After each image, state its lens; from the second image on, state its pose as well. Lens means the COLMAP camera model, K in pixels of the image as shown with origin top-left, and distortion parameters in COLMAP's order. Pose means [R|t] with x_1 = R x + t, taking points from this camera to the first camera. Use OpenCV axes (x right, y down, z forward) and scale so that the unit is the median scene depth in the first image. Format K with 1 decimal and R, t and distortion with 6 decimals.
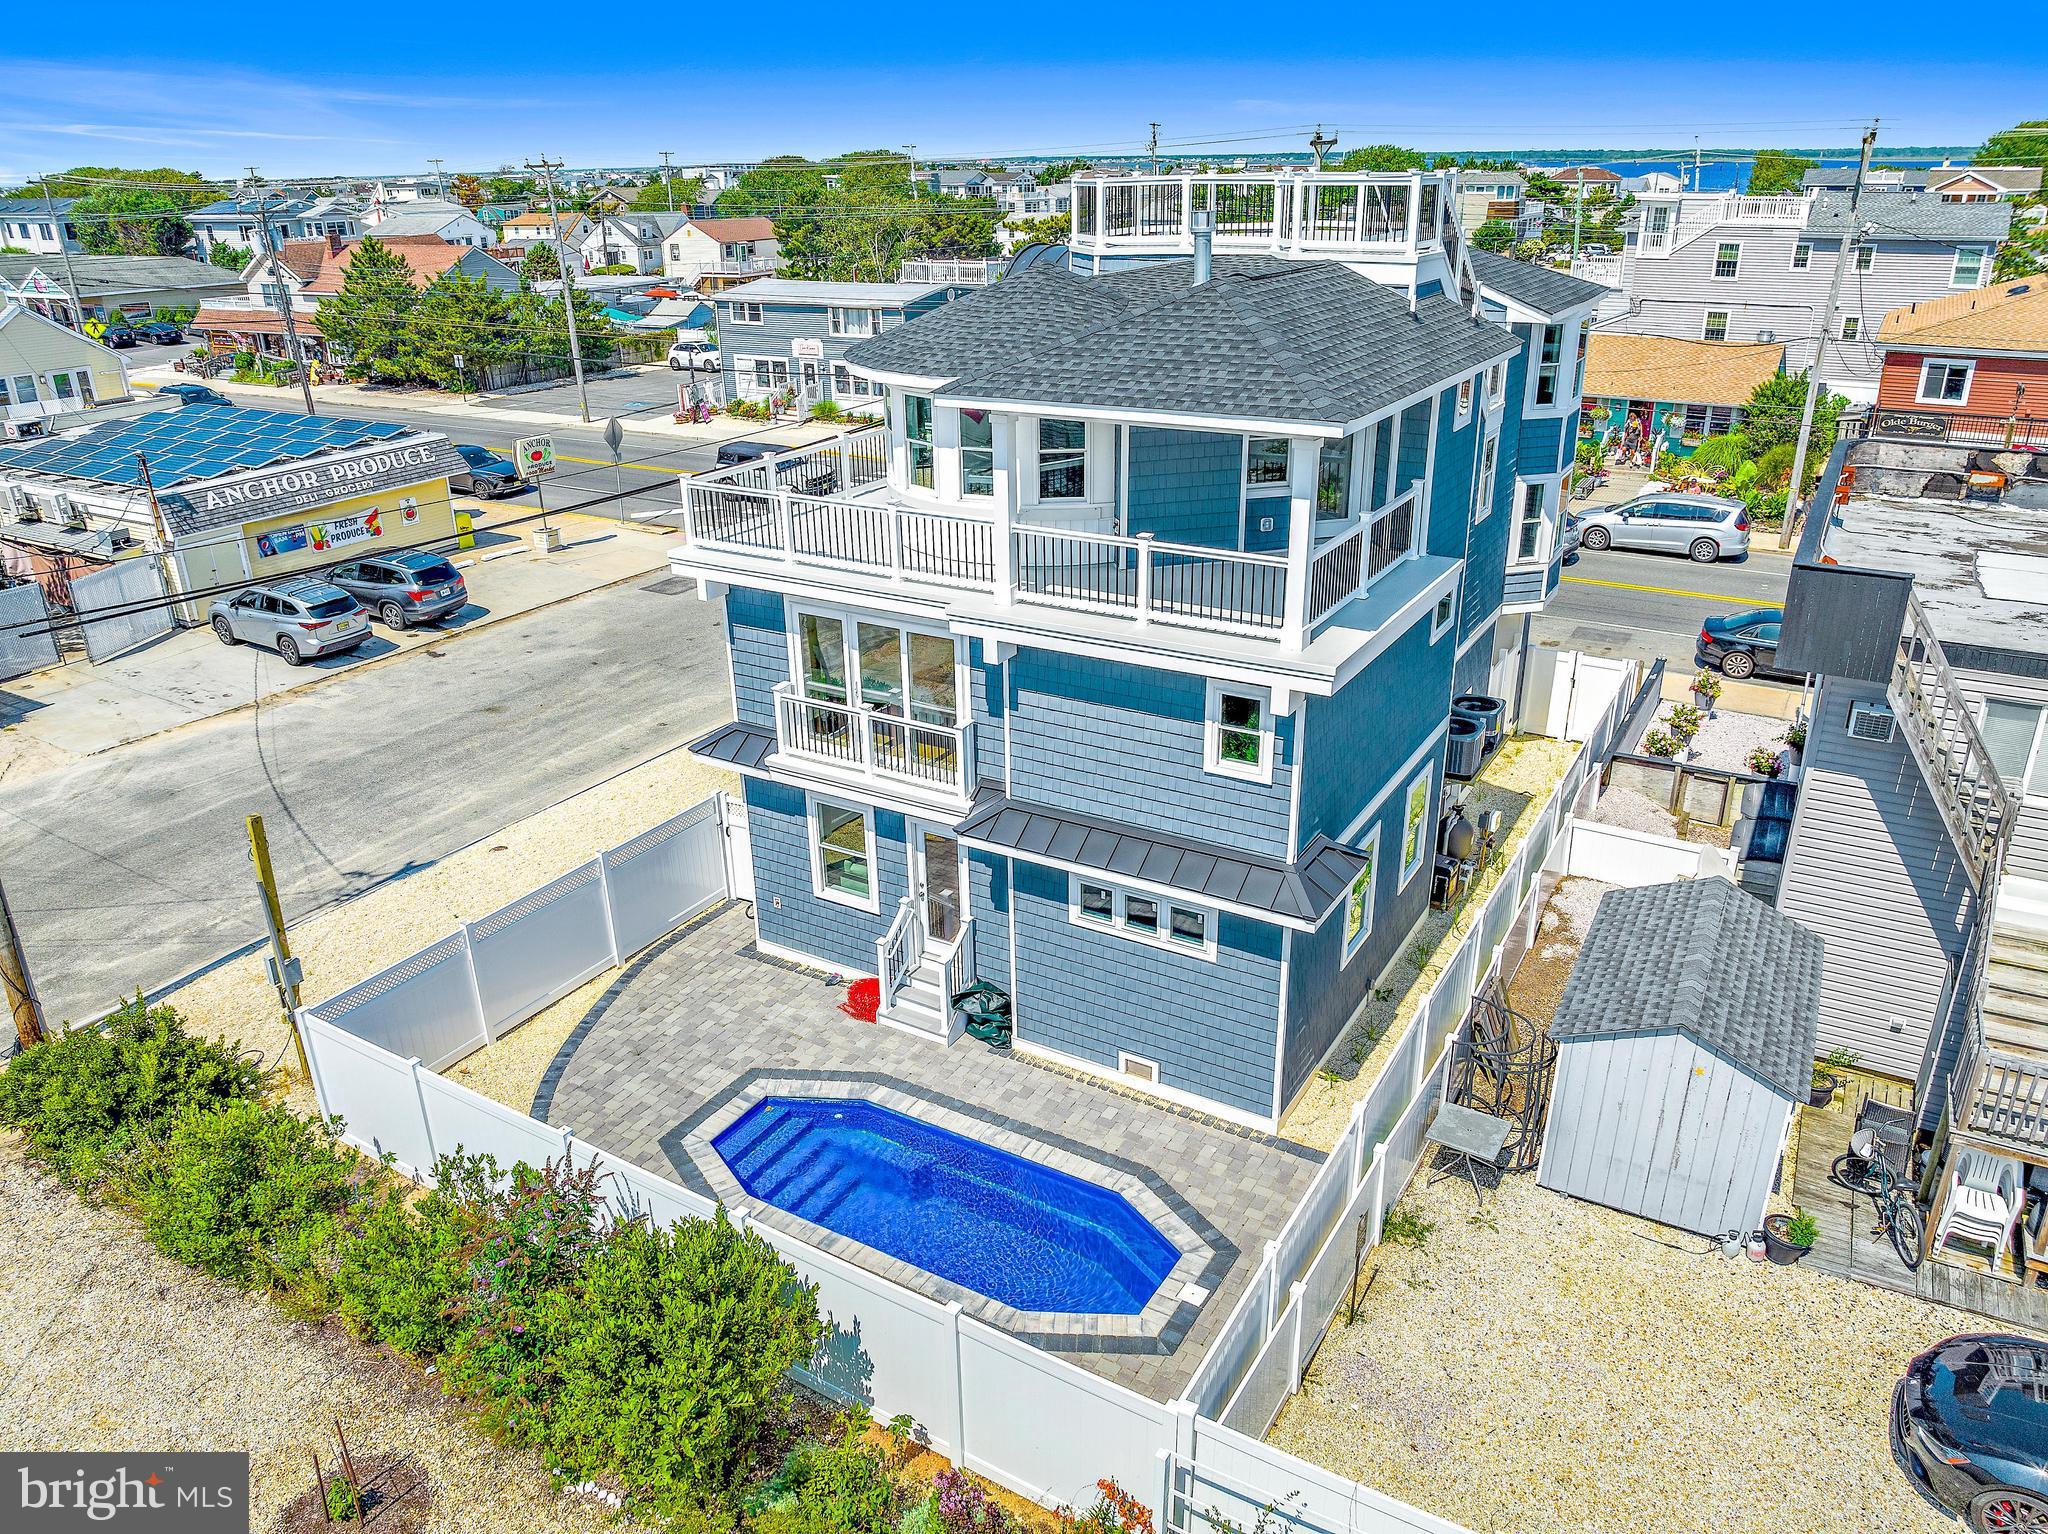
lens RADIAL K [[1447.4, 0, 1024.0], [0, 1447.4, 767.0], [0, 0, 1]] dist [-0.037715, 0.001579]
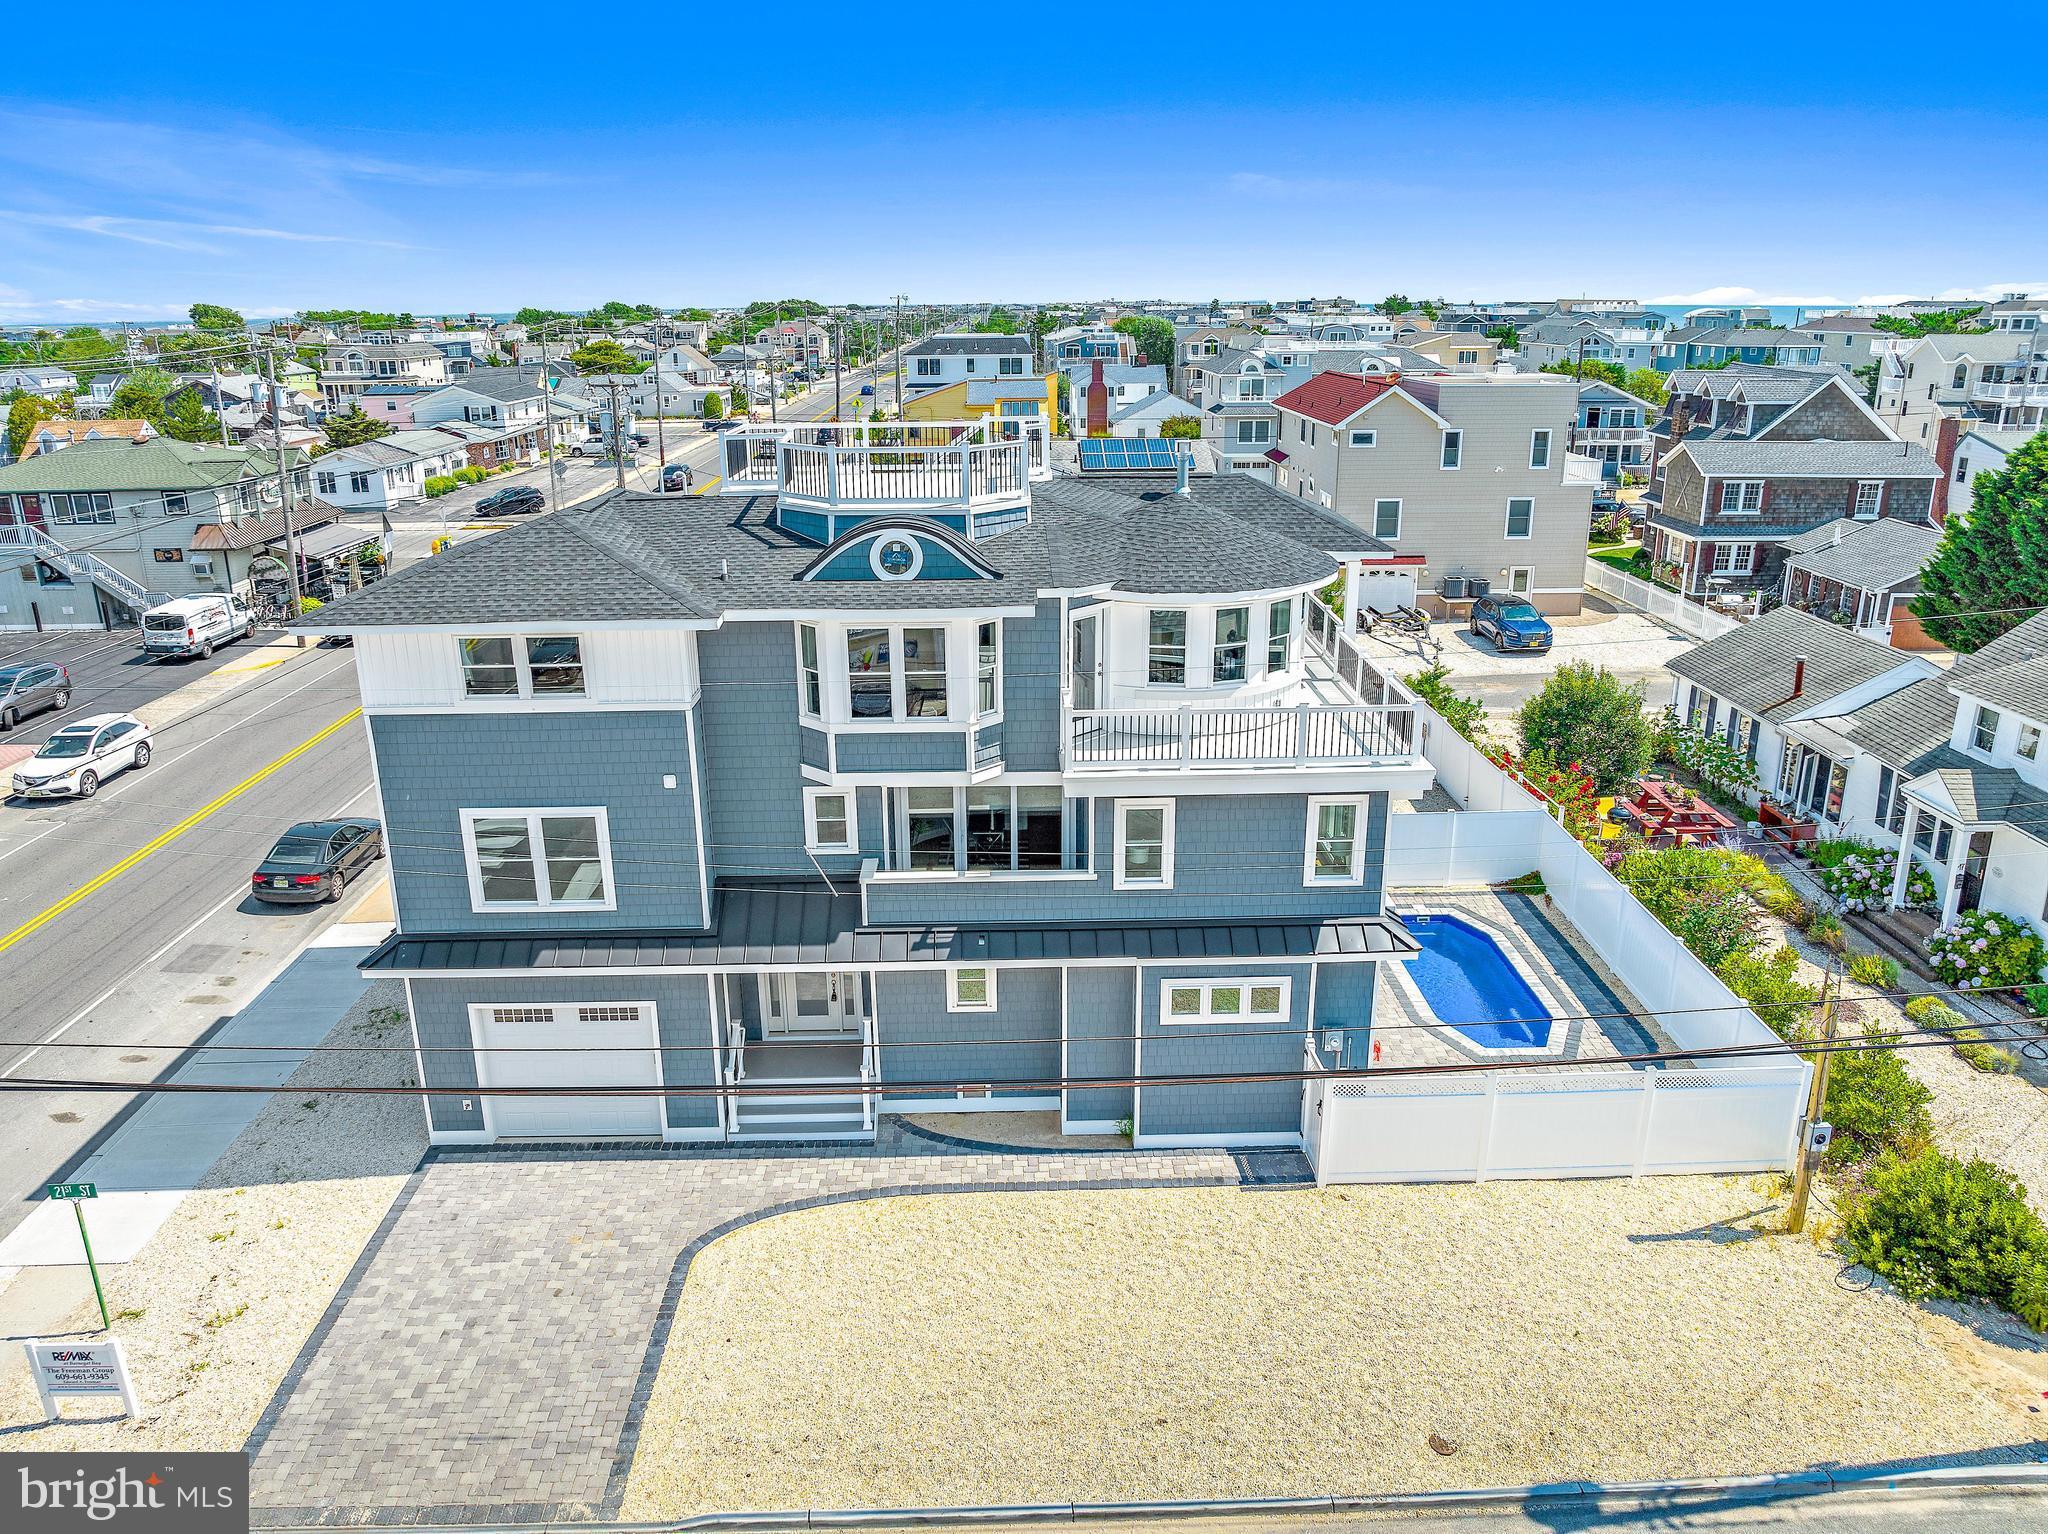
lens RADIAL K [[1447.4, 0, 1024.0], [0, 1447.4, 767.0], [0, 0, 1]] dist [-0.037715, 0.001579]
pose [[-0.530796, -0.238207, 0.813334, -1.012184], [0.344613, 0.816102, 0.463918, -0.797851], [-0.774272, 0.526531, -0.351095, 1.690222]]
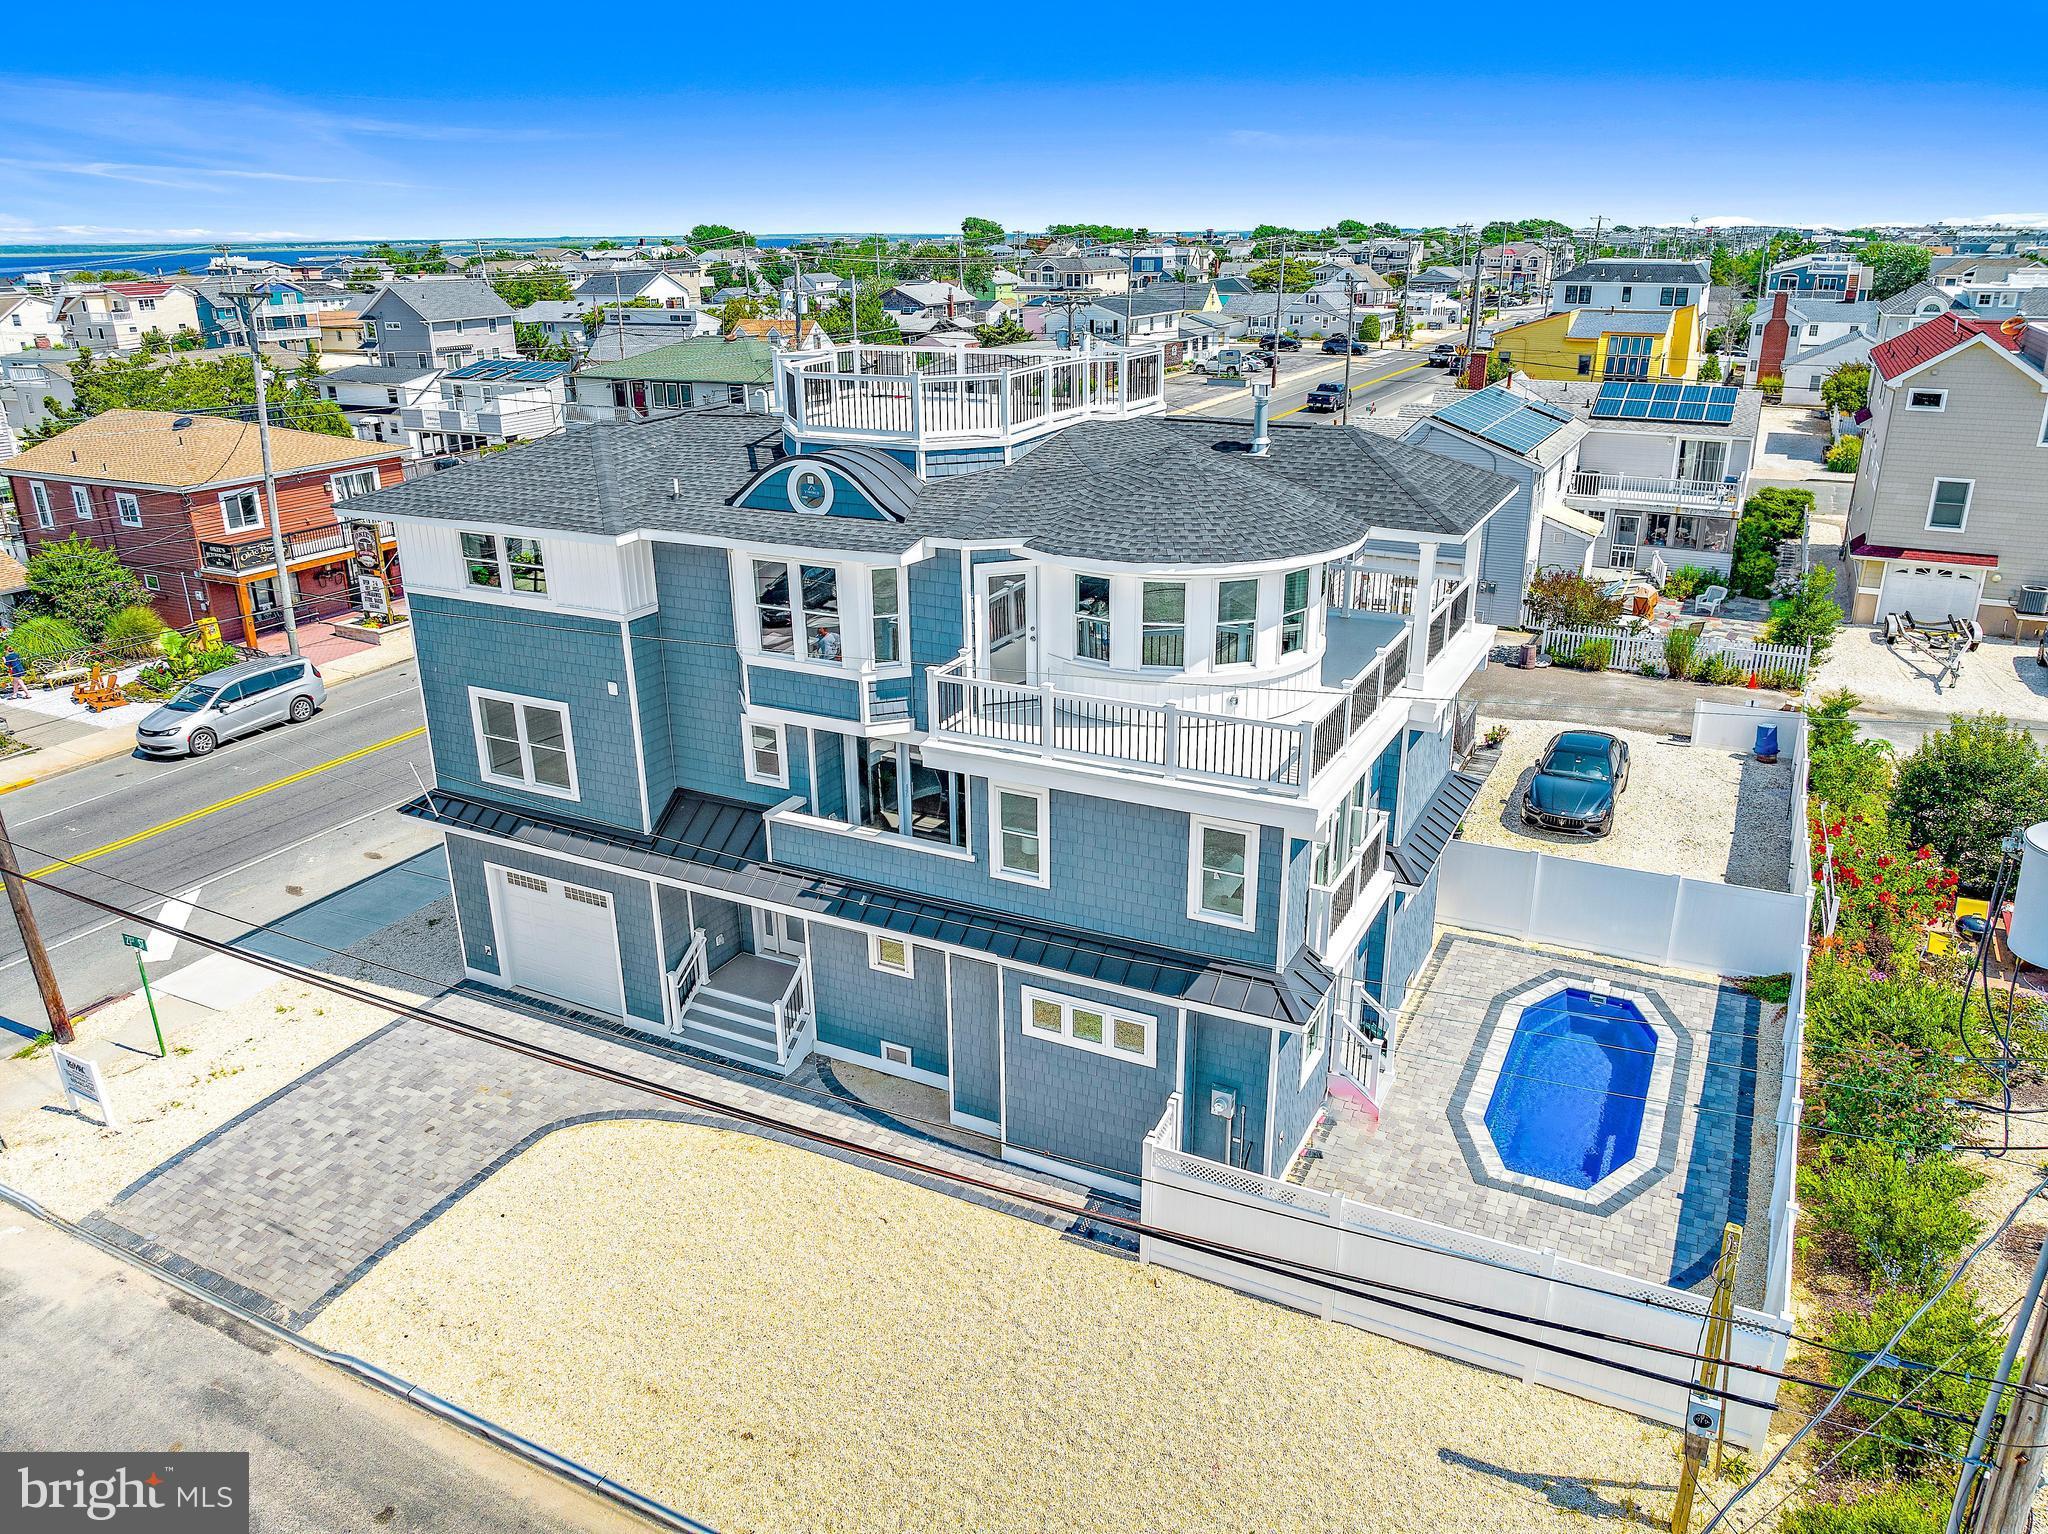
lens RADIAL K [[1447.4, 0, 1024.0], [0, 1447.4, 767.0], [0, 0, 1]] dist [-0.037715, 0.001579]
pose [[-0.061638, -0.332033, 0.941252, -1.098895], [0.396749, 0.857187, 0.328360, -0.553169], [-0.915855, 0.393681, 0.078898, 1.128408]]
